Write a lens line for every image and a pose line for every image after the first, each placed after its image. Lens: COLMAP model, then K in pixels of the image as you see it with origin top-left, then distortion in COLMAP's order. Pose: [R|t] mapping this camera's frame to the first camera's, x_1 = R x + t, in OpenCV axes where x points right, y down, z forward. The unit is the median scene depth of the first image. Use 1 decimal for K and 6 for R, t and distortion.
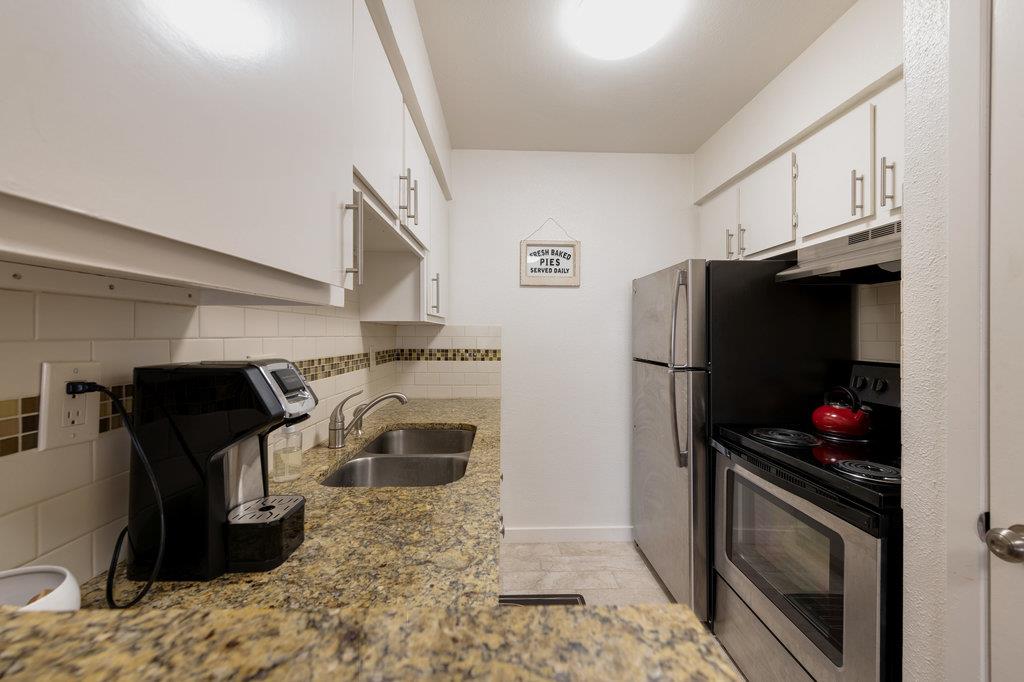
lens RADIAL K [[376.8, 0, 508.3], [0, 376.8, 327.2], [0, 0, 1]] dist [0.000559, -0.000056]
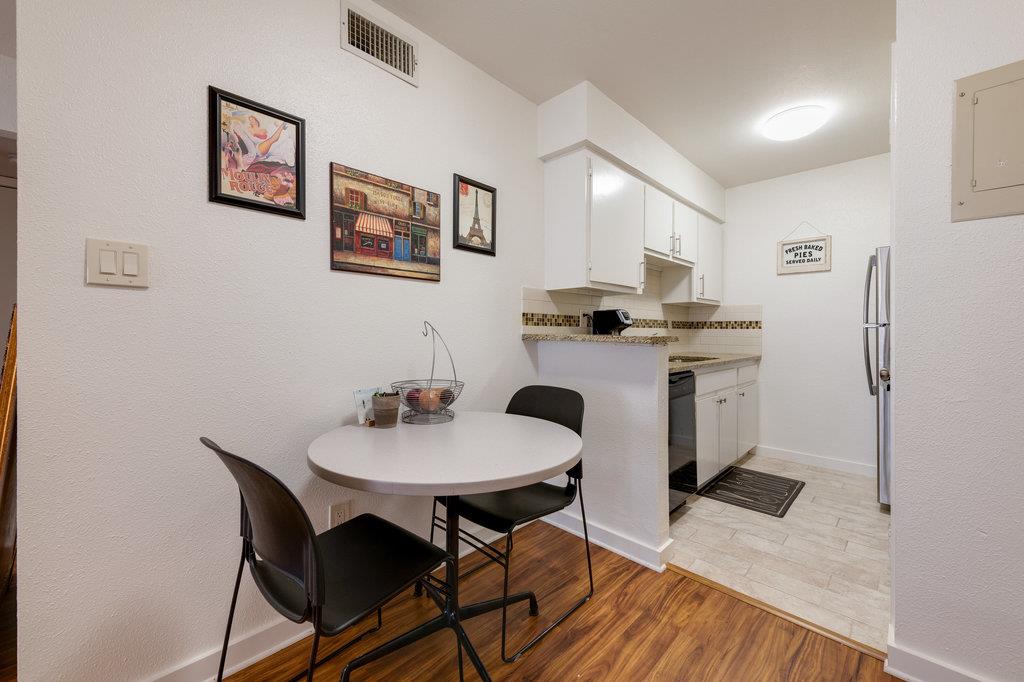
lens RADIAL K [[490.7, 0, 510.3], [0, 490.7, 335.0], [0, 0, 1]] dist [0.002022, 0.000186]
pose [[0.708241, -0.009038, -0.705913, 0.645469], [0.011791, 0.999930, -0.000972, 0.107837], [0.705872, -0.007635, 0.708298, -1.030941]]
